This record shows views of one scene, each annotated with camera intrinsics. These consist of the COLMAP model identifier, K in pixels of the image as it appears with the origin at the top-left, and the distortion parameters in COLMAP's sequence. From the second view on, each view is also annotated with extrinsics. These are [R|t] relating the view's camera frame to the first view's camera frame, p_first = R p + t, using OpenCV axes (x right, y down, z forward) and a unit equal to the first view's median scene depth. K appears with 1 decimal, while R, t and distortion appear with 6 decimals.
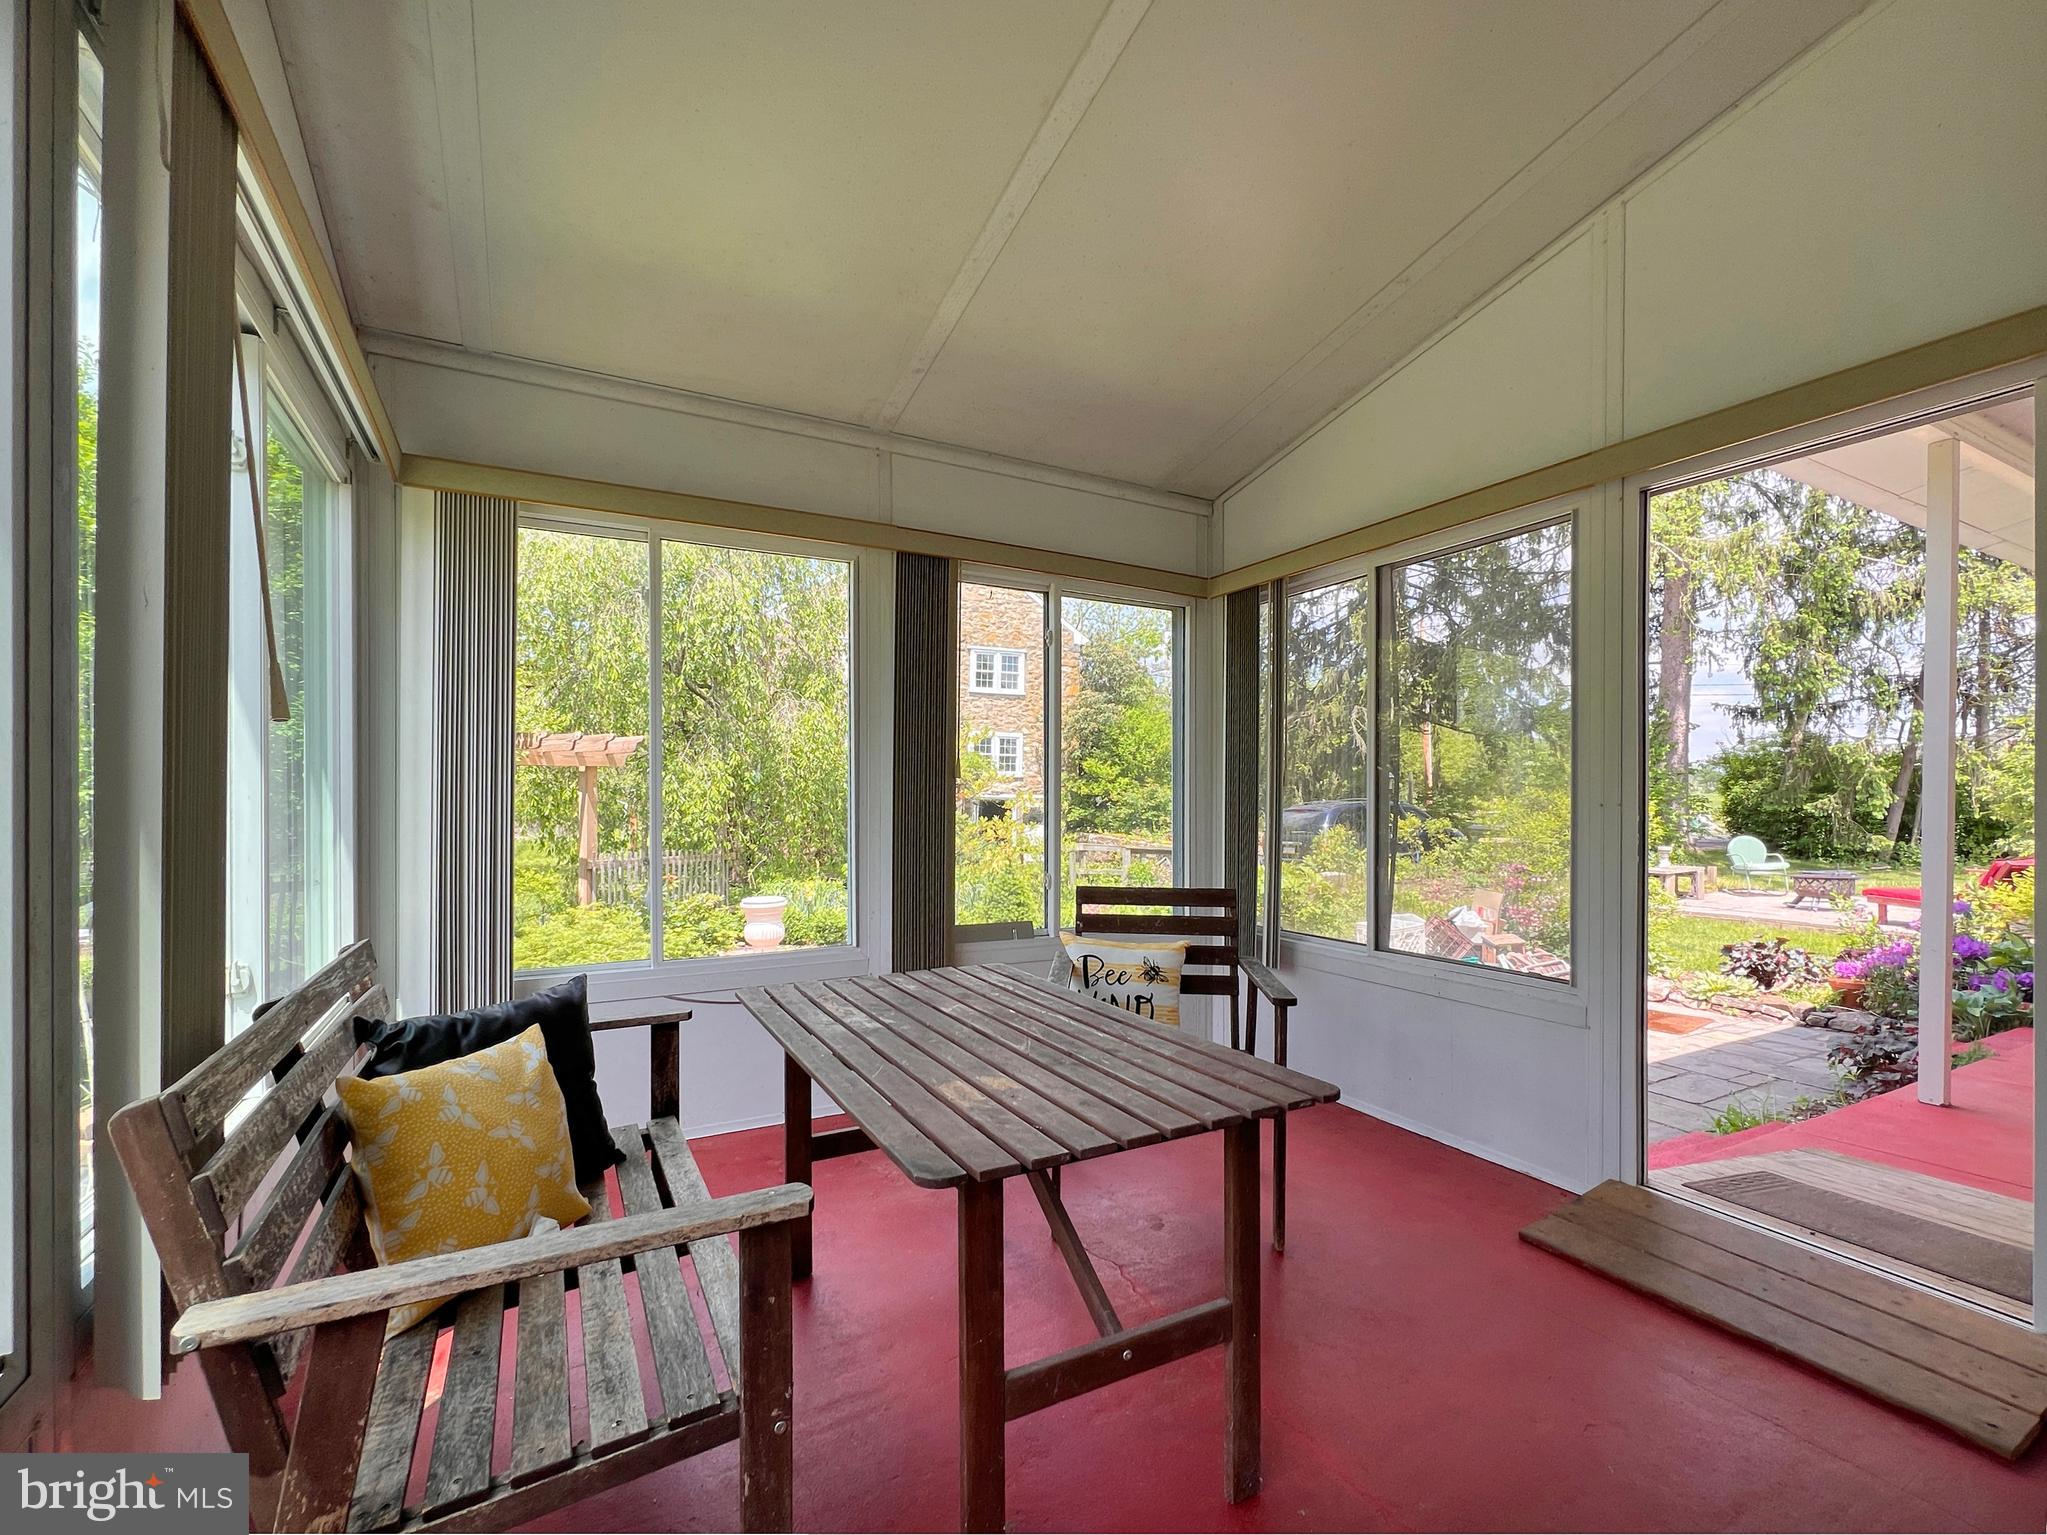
lens RADIAL K [[879.4, 0, 1017.3], [0, 879.4, 804.3], [0, 0, 1]] dist [0.000067, -0.000011]
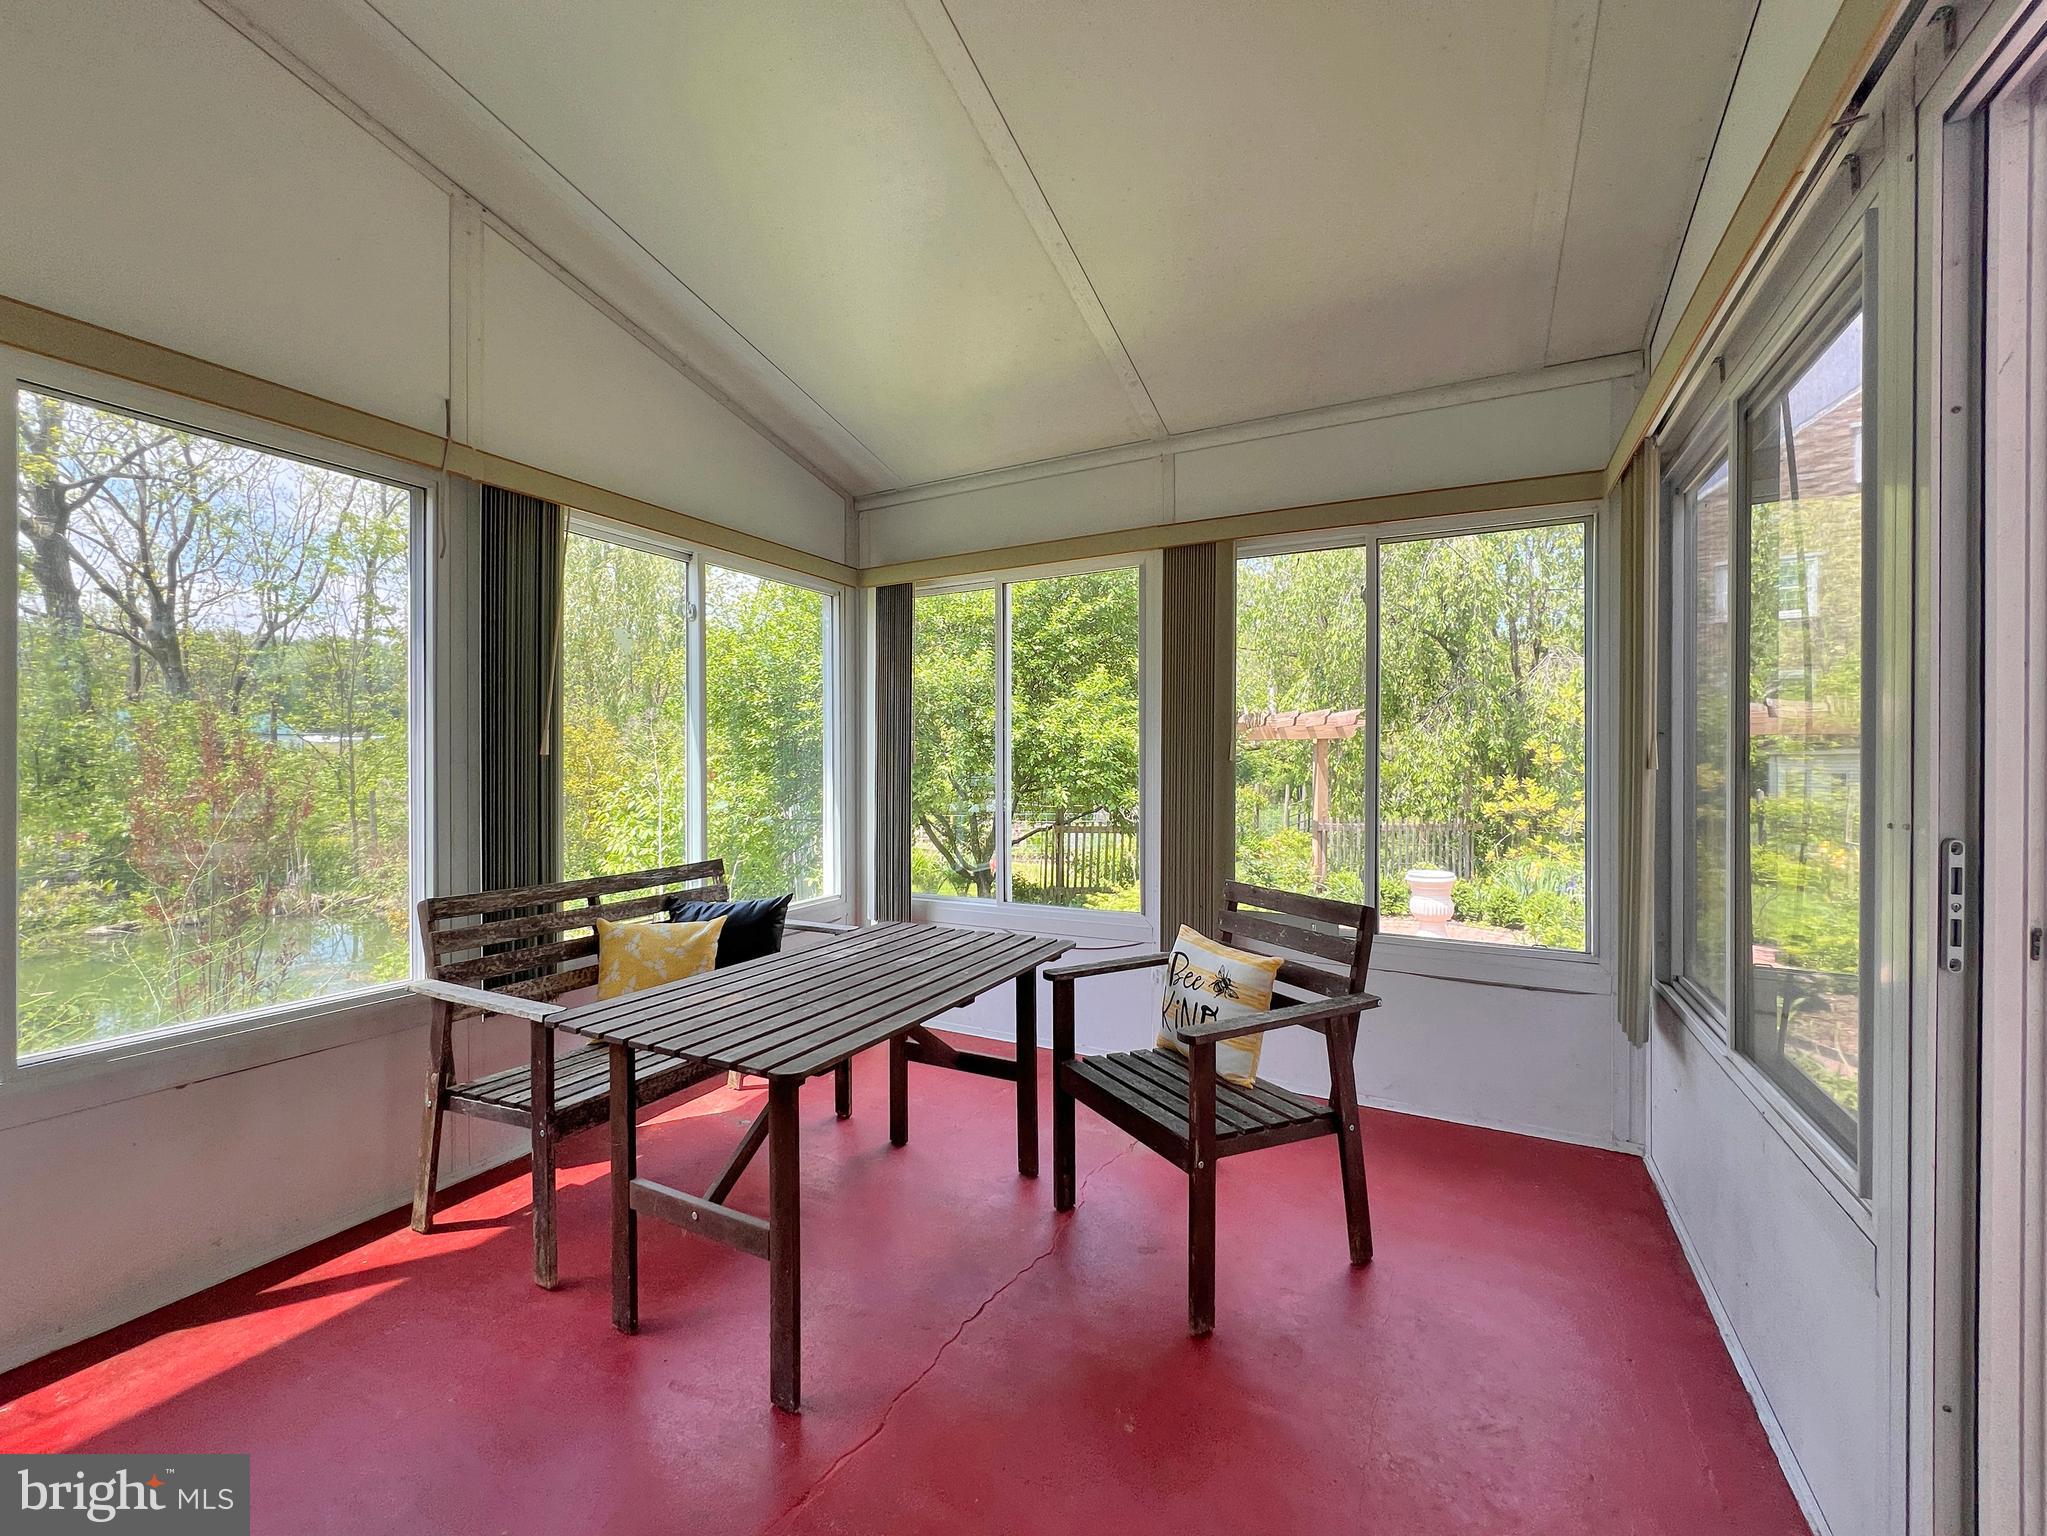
lens RADIAL K [[837.3, 0, 1019.5], [0, 837.3, 765.9], [0, 0, 1]] dist [0.001626, 0.000081]
pose [[0.563299, -0.000147, -0.826253, 0.599694], [-0.001394, 0.999998, -0.001128, -0.023339], [0.826252, 0.001787, 0.563297, 0.285038]]
